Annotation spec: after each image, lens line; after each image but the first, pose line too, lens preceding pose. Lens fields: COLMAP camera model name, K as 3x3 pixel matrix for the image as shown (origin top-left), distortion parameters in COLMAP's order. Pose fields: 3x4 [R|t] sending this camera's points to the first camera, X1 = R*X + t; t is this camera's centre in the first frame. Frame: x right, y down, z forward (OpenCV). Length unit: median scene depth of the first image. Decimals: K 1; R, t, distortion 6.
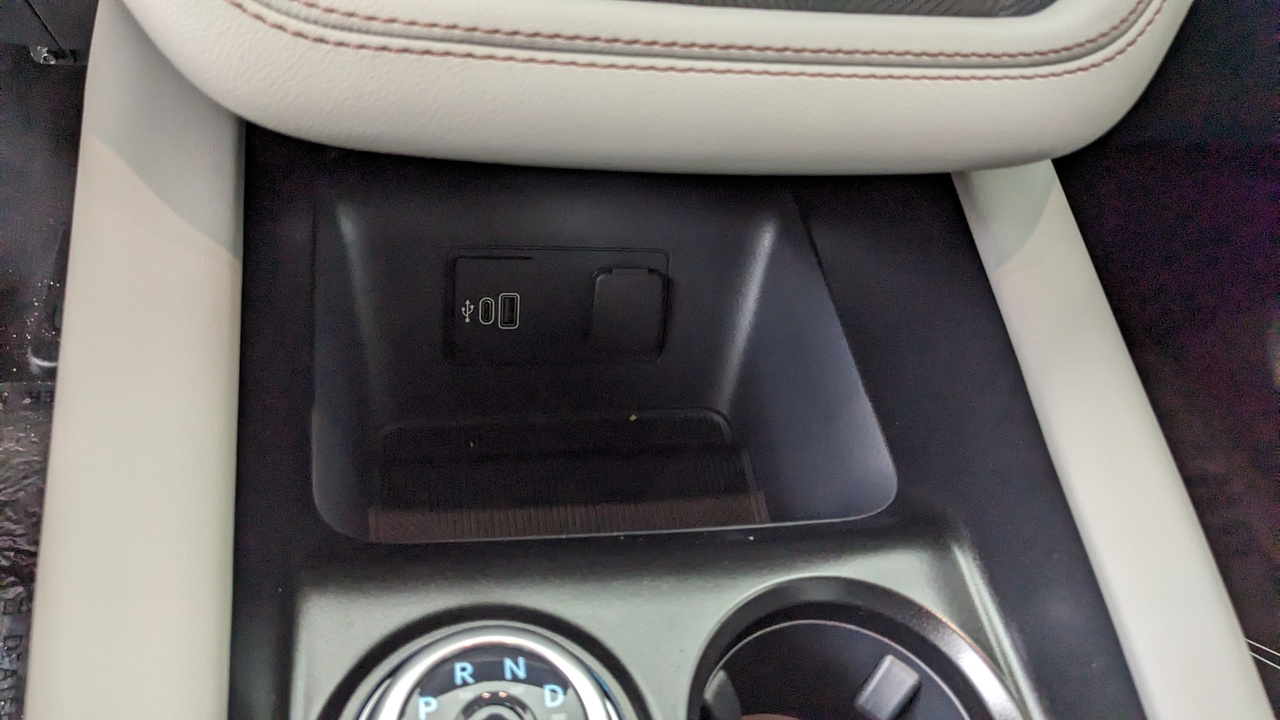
lens RADIAL K [[1129.5, 0, 640.0], [0, 1129.5, 360.0], [0, 0, 1]] dist [0.142099, -0.206729]
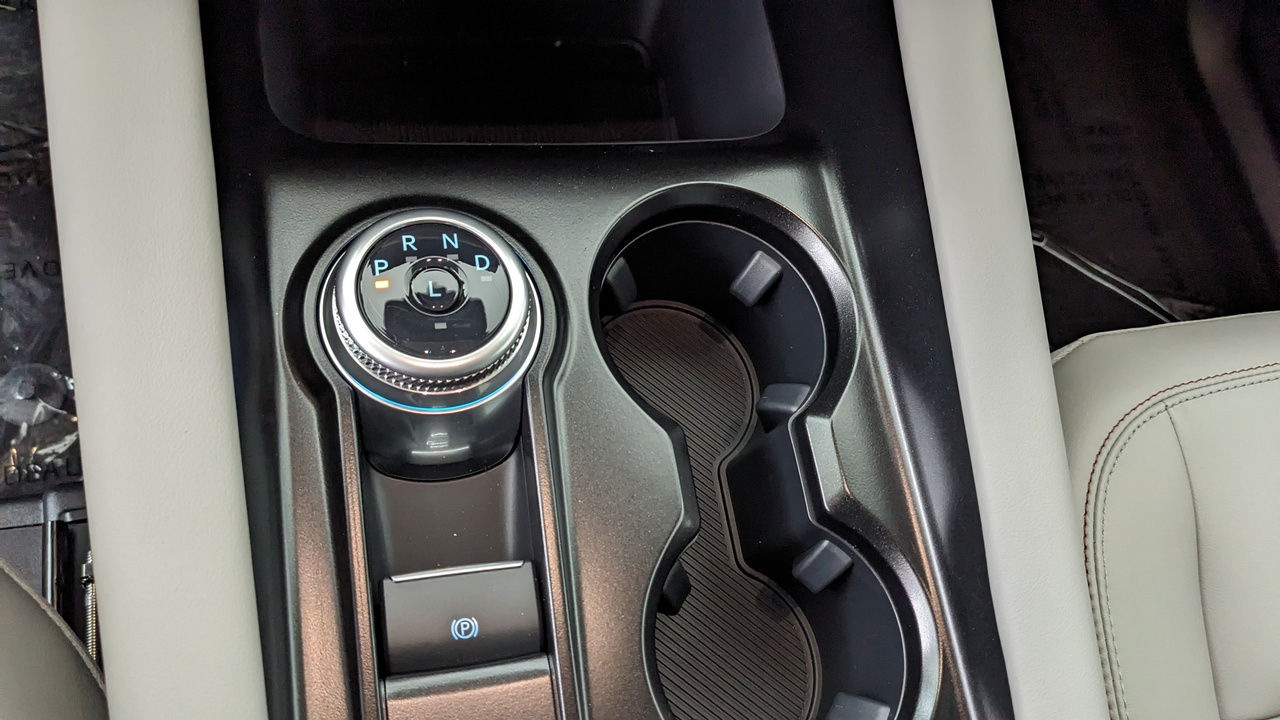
lens RADIAL K [[1129.5, 0, 640.0], [0, 1129.5, 360.0], [0, 0, 1]] dist [0.142099, -0.206729]
pose [[0.997854, 0.032907, 0.056601, 0.025992], [-0.048540, 0.951982, 0.302282, 0.009804], [-0.043936, -0.304381, 0.951537, -0.190056]]
